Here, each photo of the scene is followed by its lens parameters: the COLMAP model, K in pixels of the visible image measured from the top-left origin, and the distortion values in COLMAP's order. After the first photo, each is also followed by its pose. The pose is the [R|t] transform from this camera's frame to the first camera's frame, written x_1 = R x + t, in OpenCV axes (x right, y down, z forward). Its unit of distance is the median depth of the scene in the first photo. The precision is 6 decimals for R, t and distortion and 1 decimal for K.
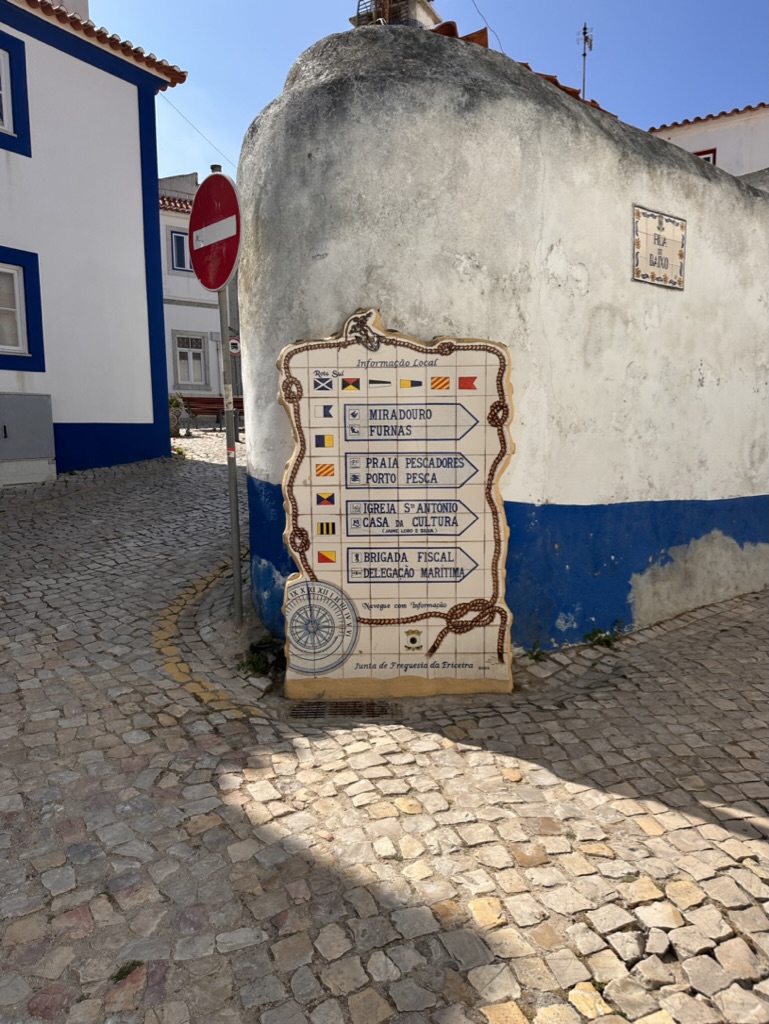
lens RADIAL K [[732.2, 0, 377.5], [0, 732.2, 515.6], [0, 0, 1]] dist [0.032973, -0.045734]
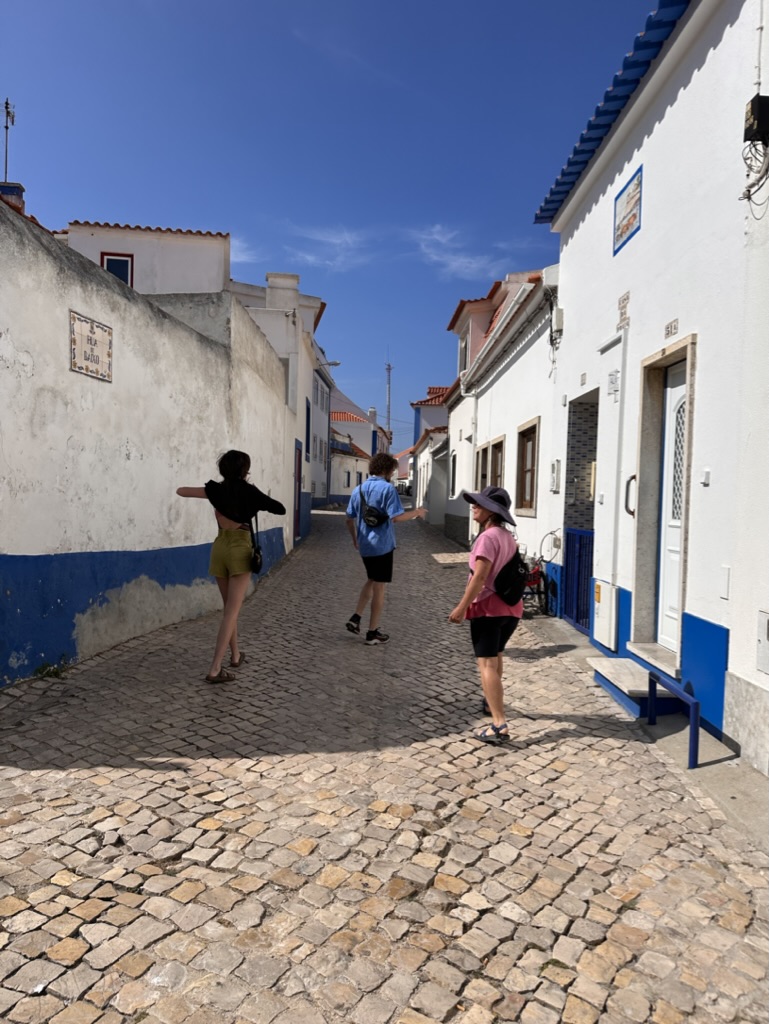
lens RADIAL K [[732.2, 0, 388.1], [0, 732.2, 514.1], [0, 0, 1]] dist [0.032973, -0.045734]
pose [[0.729849, 0.009879, 0.683537, -0.119386], [0.052673, 0.996110, -0.070638, 0.037692], [-0.681576, 0.087559, 0.726489, -0.265126]]
